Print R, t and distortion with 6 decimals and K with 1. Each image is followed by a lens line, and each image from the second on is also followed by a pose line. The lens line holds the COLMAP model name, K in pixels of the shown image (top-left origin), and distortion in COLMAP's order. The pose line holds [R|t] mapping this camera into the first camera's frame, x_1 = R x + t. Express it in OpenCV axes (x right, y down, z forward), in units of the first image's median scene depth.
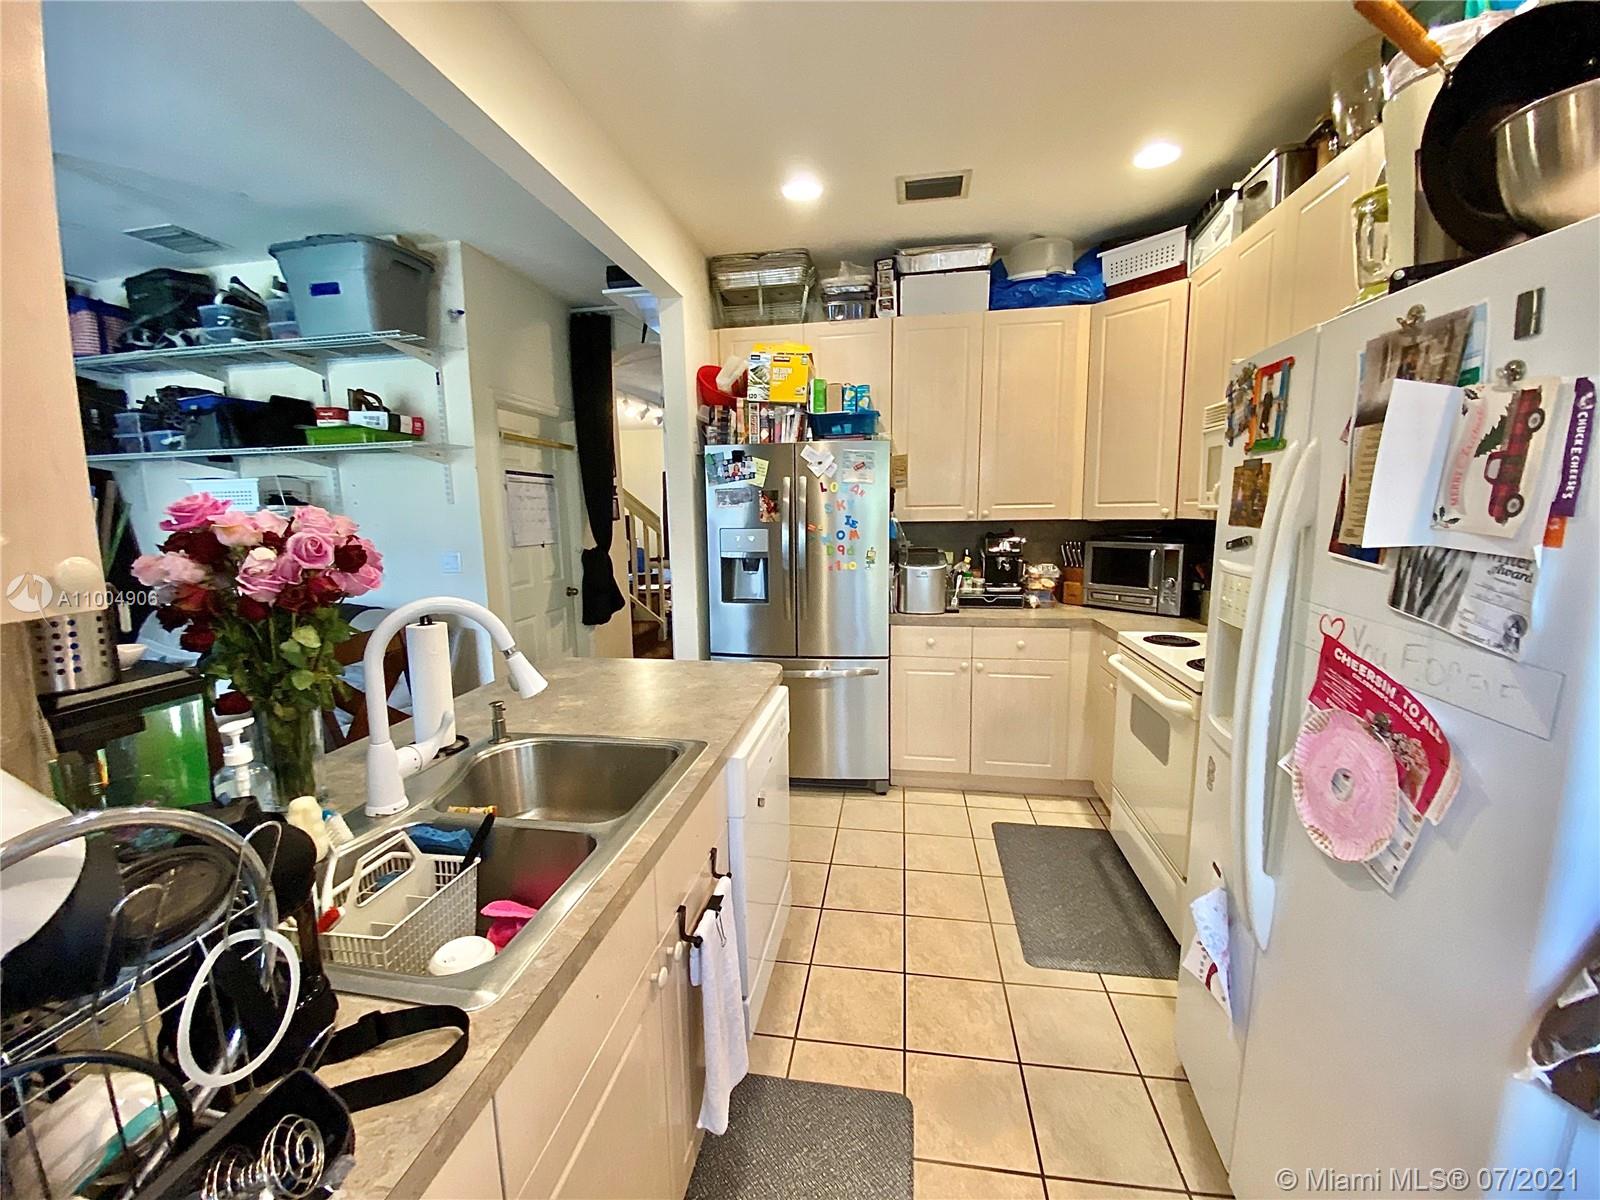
lens RADIAL K [[640.0, 0, 794.9], [0, 640.0, 599.1], [0, 0, 1]] dist [0.001397, -0.011634]
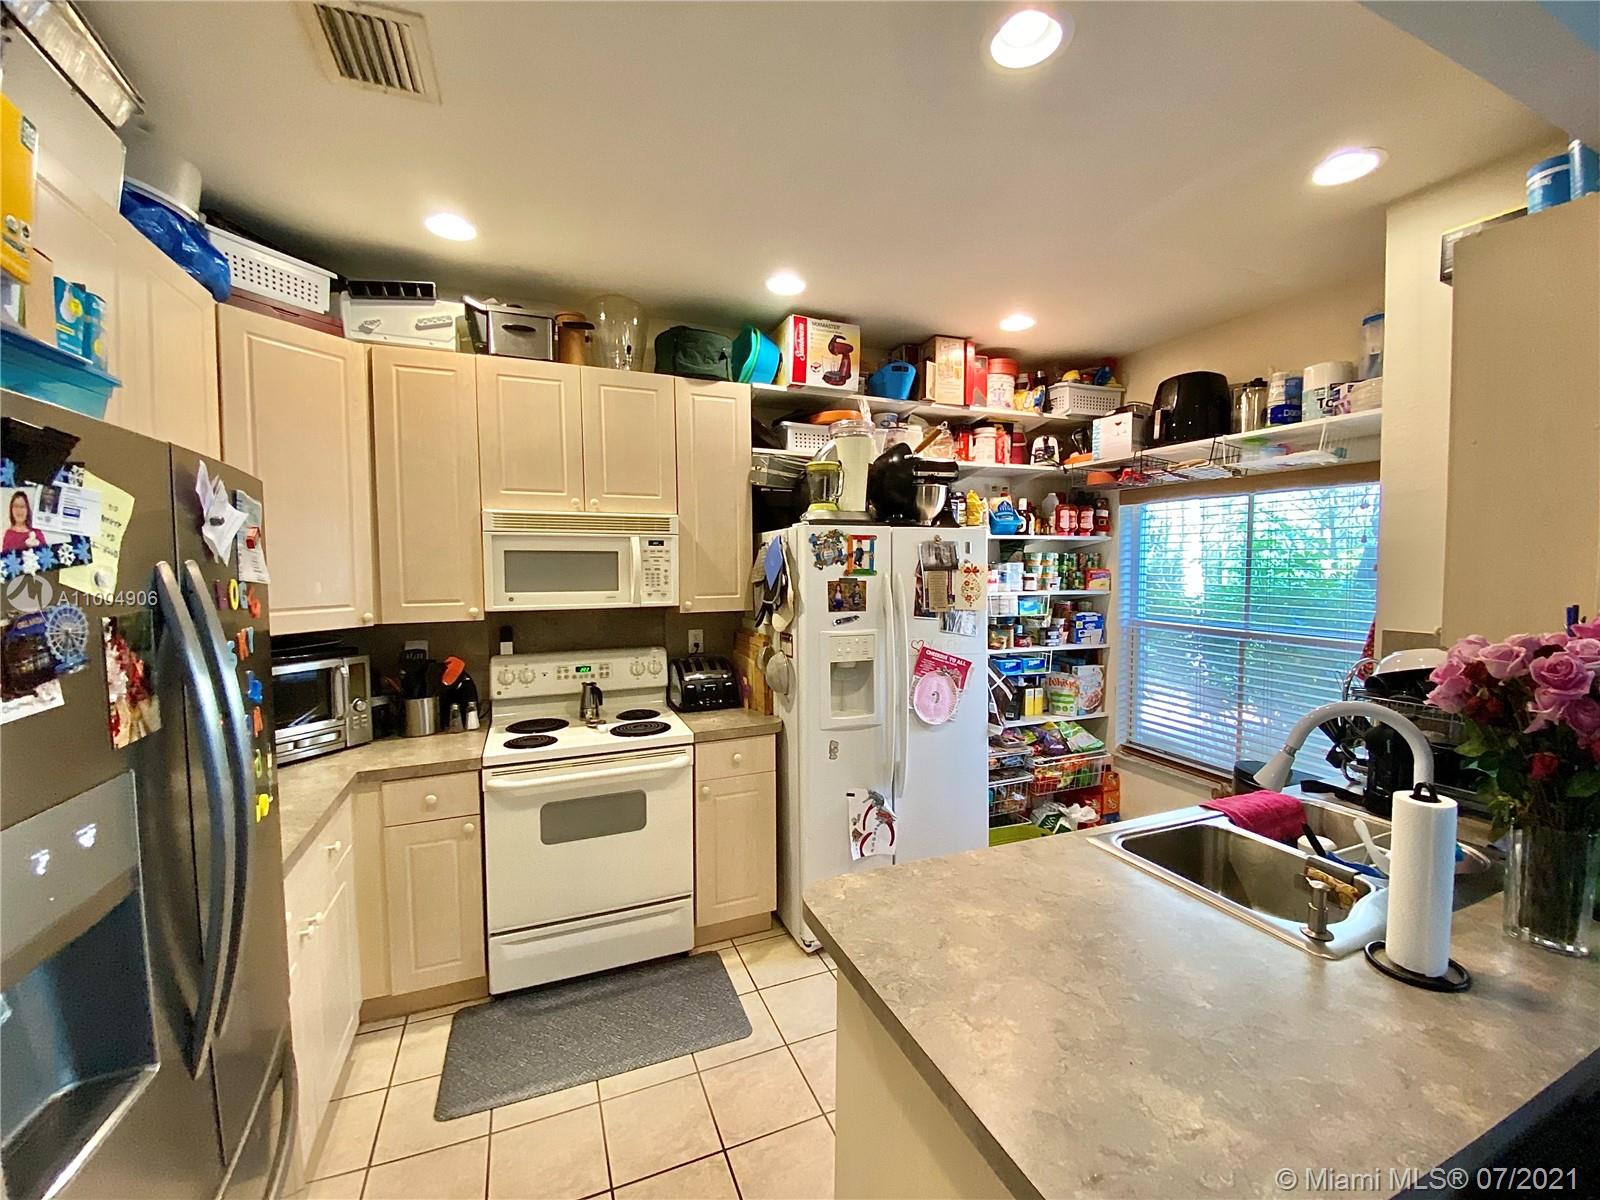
lens RADIAL K [[640.0, 0, 794.9], [0, 640.0, 599.1], [0, 0, 1]] dist [0.001397, -0.011634]
pose [[-0.522932, -0.023136, 0.852060, -0.714812], [0.138360, 0.984070, 0.111635, -0.315850], [-0.841070, 0.176269, -0.511401, 1.716044]]
